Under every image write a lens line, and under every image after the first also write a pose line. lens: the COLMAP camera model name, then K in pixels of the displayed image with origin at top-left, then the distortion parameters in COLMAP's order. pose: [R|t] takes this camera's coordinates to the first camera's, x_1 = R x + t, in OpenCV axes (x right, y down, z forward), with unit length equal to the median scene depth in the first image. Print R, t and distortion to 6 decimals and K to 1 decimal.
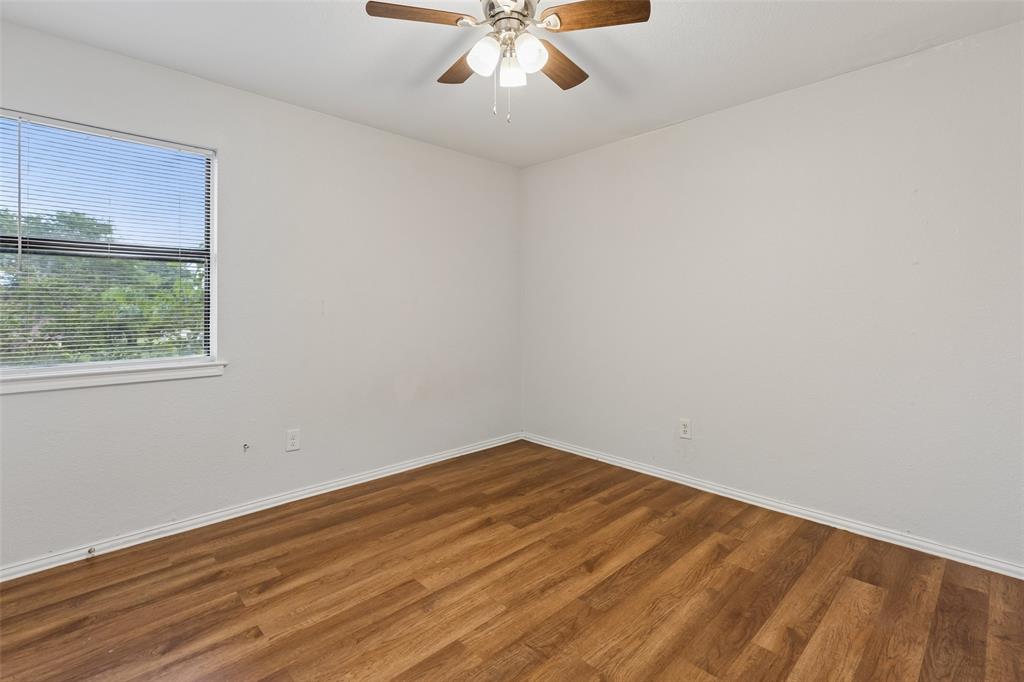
lens RADIAL K [[465.7, 0, 513.9], [0, 465.7, 334.9], [0, 0, 1]] dist [0.001263, -0.000261]
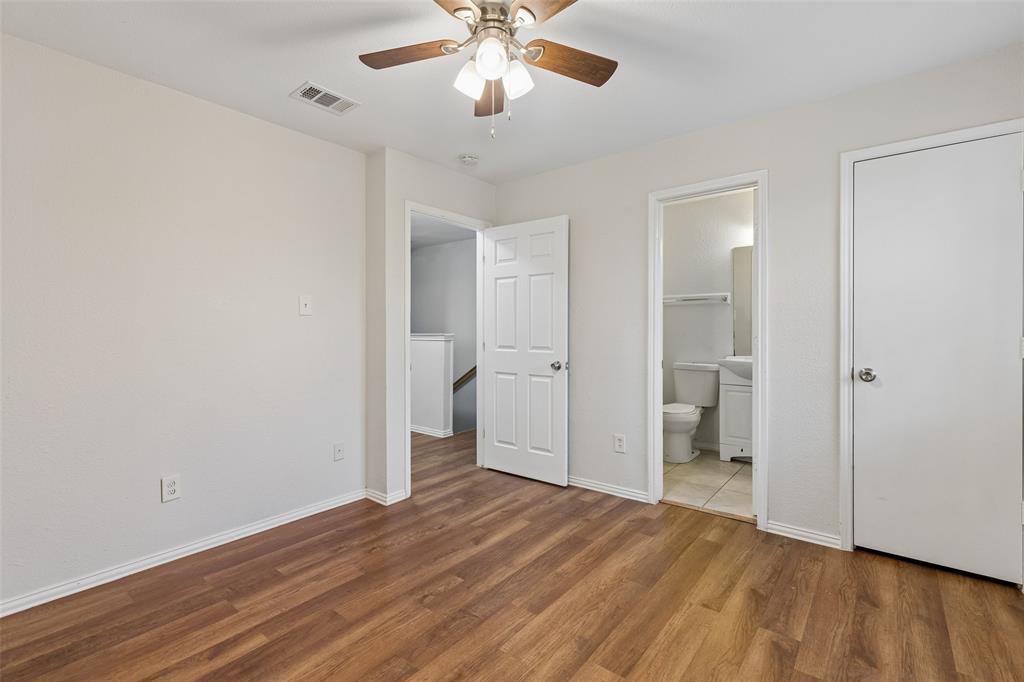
lens RADIAL K [[465.7, 0, 513.9], [0, 465.7, 334.9], [0, 0, 1]] dist [0.001263, -0.000261]
pose [[-0.992209, 0.011866, -0.124022, 0.067737], [0.002928, 0.997400, 0.072008, -0.119622], [0.124554, 0.071083, -0.989663, 1.955446]]
